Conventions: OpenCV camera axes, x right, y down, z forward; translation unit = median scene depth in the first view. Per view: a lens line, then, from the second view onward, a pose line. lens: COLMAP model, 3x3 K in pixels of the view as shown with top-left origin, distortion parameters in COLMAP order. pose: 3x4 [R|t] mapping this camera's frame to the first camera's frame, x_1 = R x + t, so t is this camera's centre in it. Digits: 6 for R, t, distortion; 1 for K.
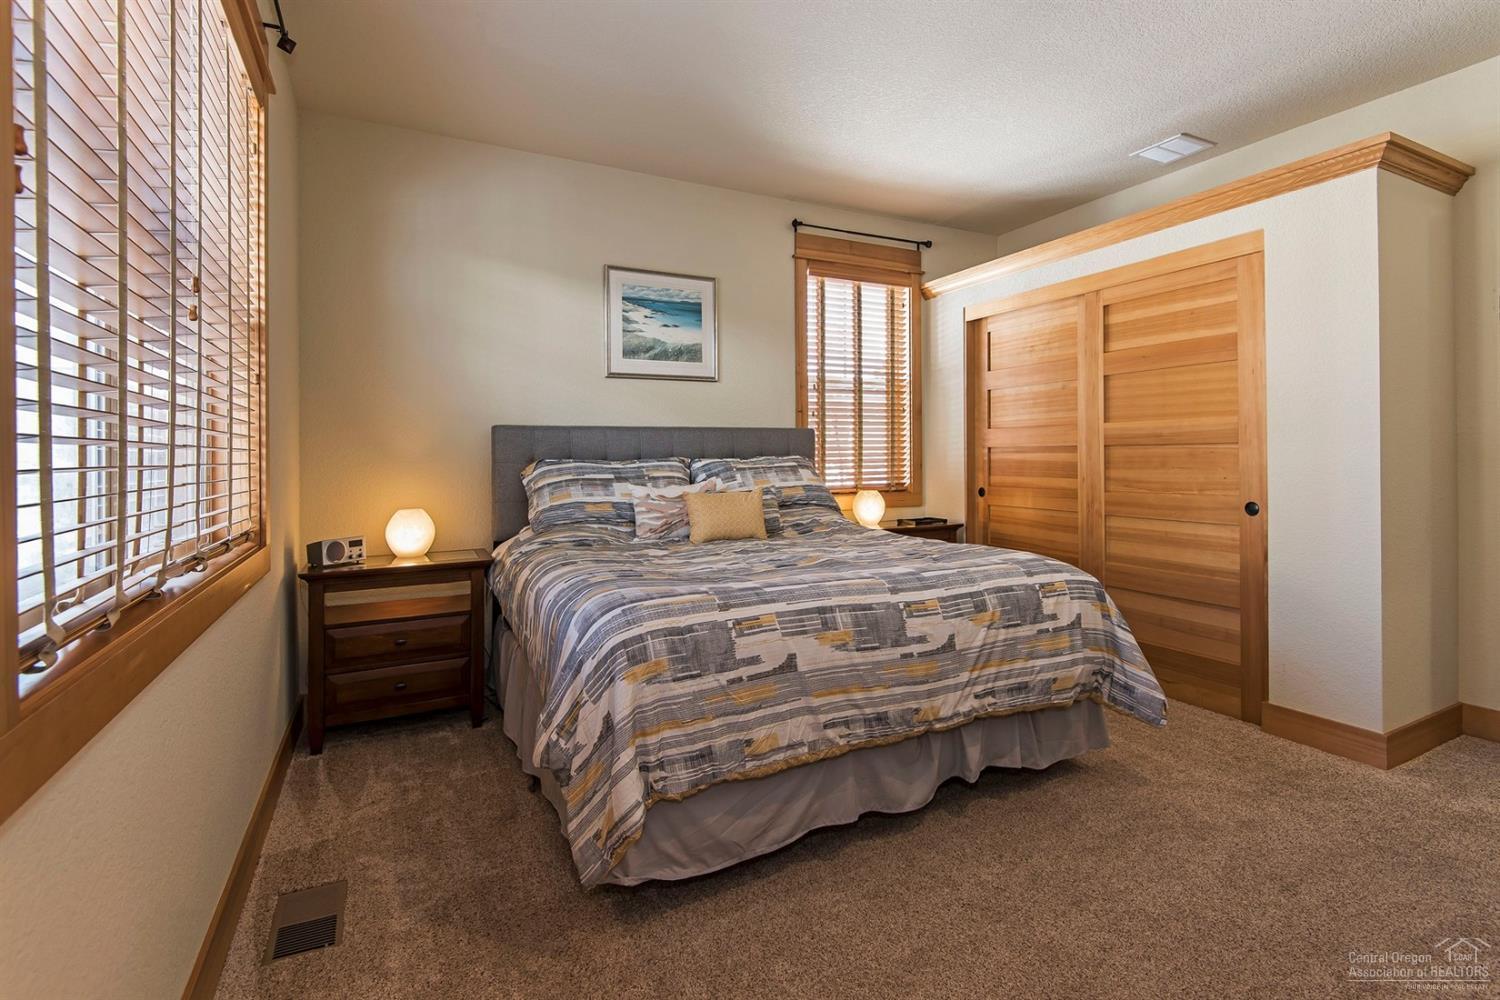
lens RADIAL K [[696.5, 0, 749.3], [0, 696.5, 450.1], [0, 0, 1]] dist [0.021302, 0.000025]
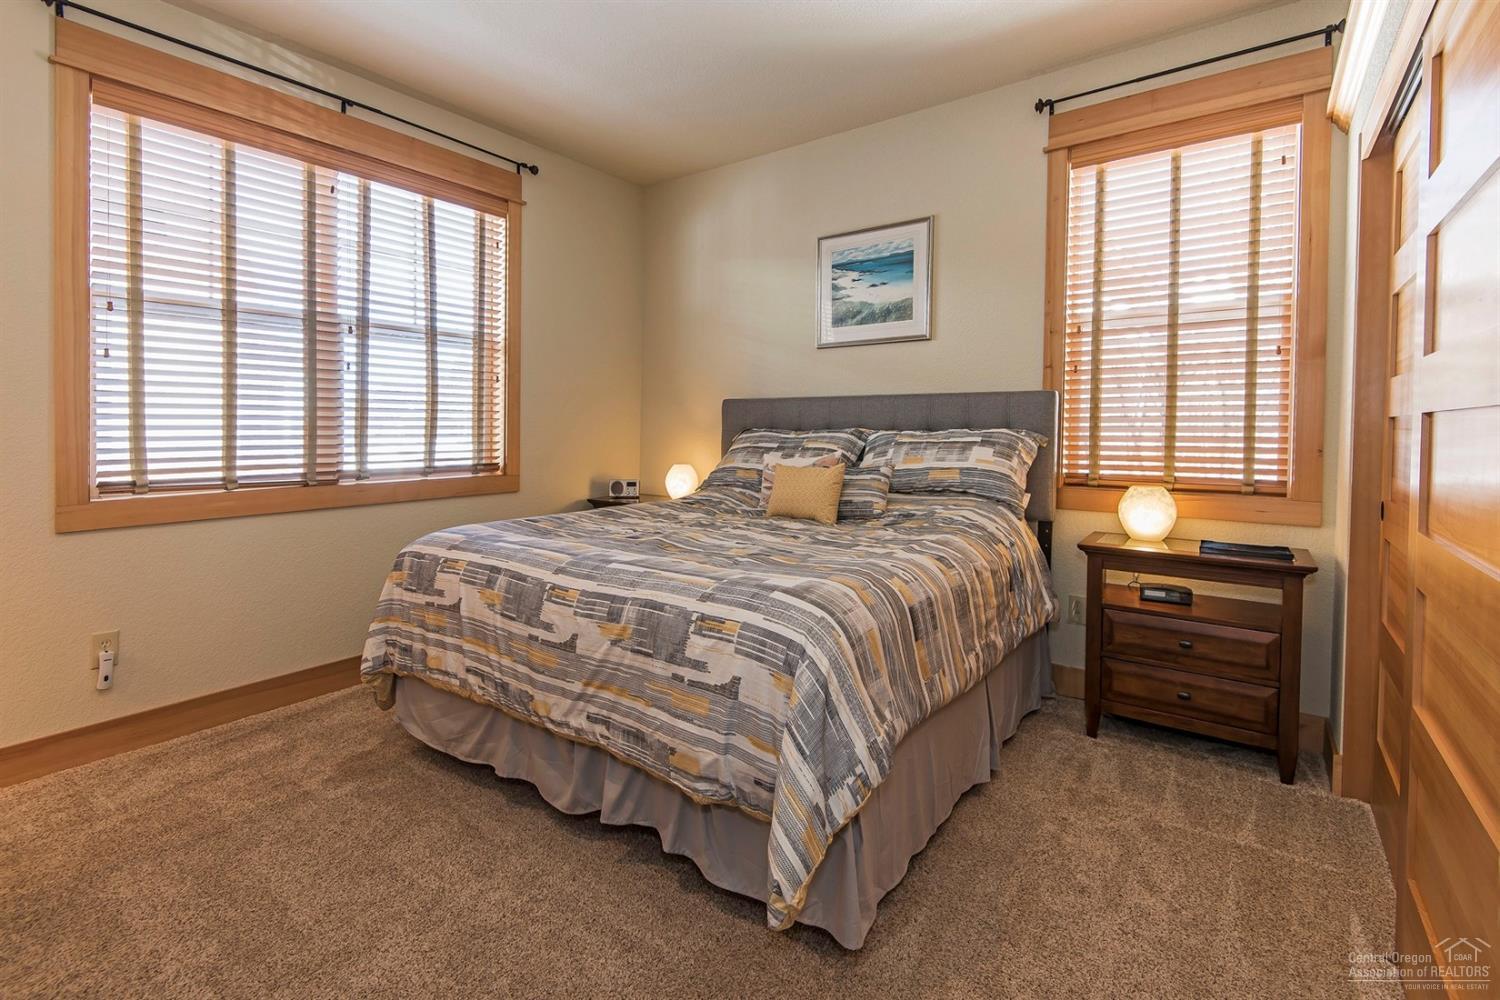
lens RADIAL K [[696.1, 0, 749.5], [0, 696.1, 429.1], [0, 0, 1]] dist [0.038598, -0.000031]
pose [[0.451483, 0.015030, -0.892153, 0.719020], [-0.000102, 0.999859, 0.016793, -0.004418], [0.892280, -0.007491, 0.451421, 0.493970]]
